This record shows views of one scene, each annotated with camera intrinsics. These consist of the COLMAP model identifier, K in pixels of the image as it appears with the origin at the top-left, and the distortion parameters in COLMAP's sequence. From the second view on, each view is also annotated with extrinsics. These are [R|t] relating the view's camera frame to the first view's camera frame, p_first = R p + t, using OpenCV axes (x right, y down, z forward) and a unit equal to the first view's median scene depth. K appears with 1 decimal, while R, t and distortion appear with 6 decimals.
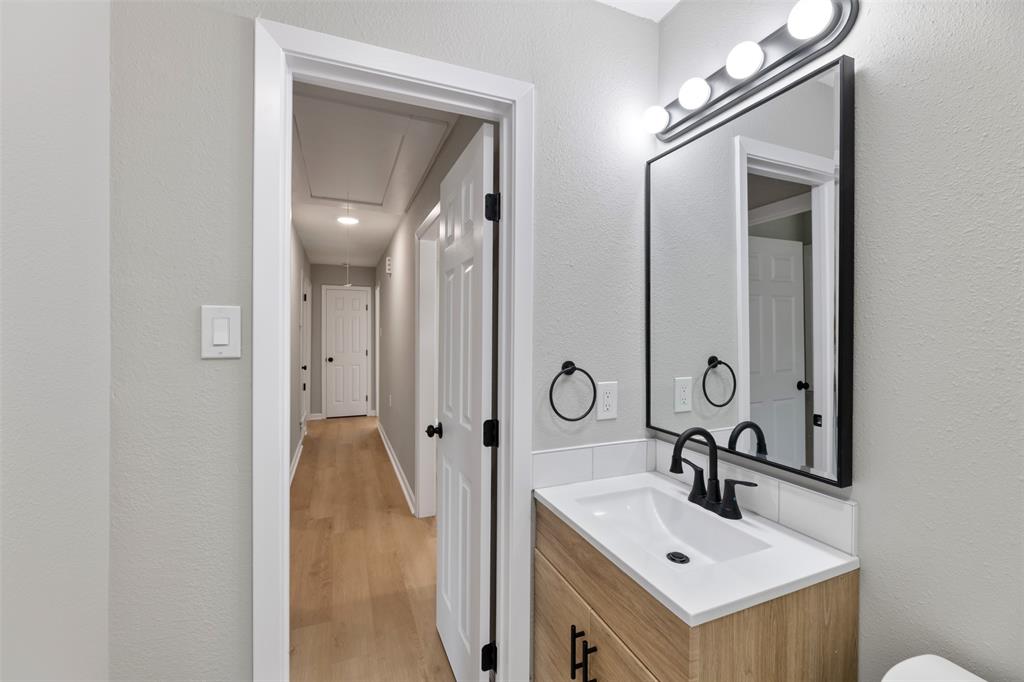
lens RADIAL K [[407.1, 0, 510.5], [0, 407.1, 338.8], [0, 0, 1]] dist [-0.002834, -0.001287]
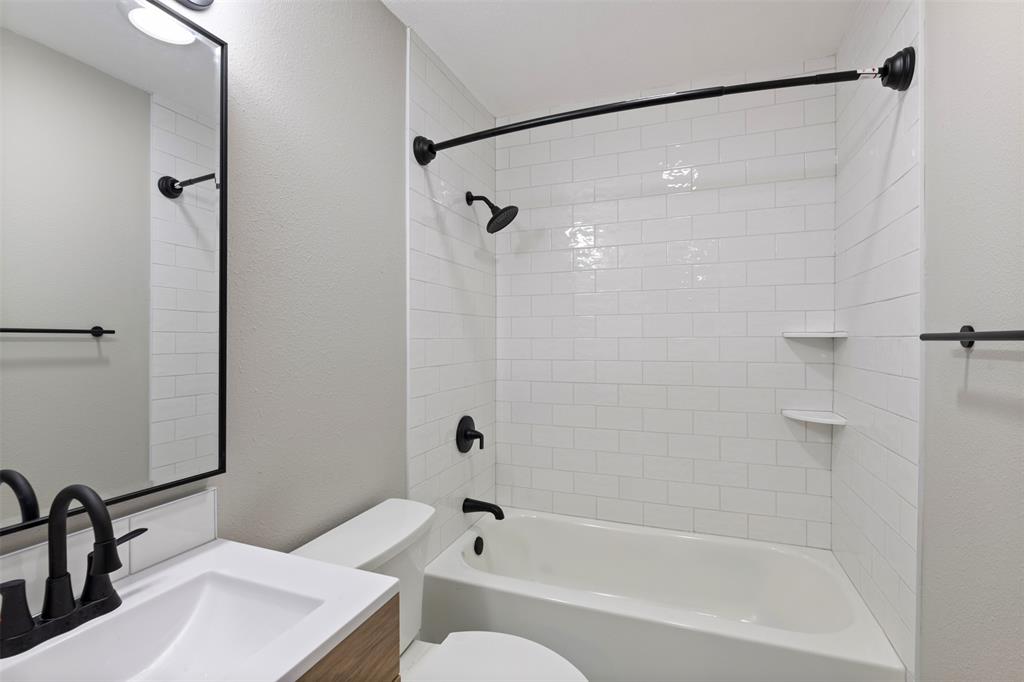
lens RADIAL K [[486.9, 0, 512.5], [0, 486.9, 338.3], [0, 0, 1]] dist [0.003637, -0.001685]
pose [[-0.738070, -0.020626, 0.674409, -0.437292], [-0.013197, 0.999783, 0.016135, 0.002031], [-0.674595, 0.003009, -0.738182, 1.176040]]
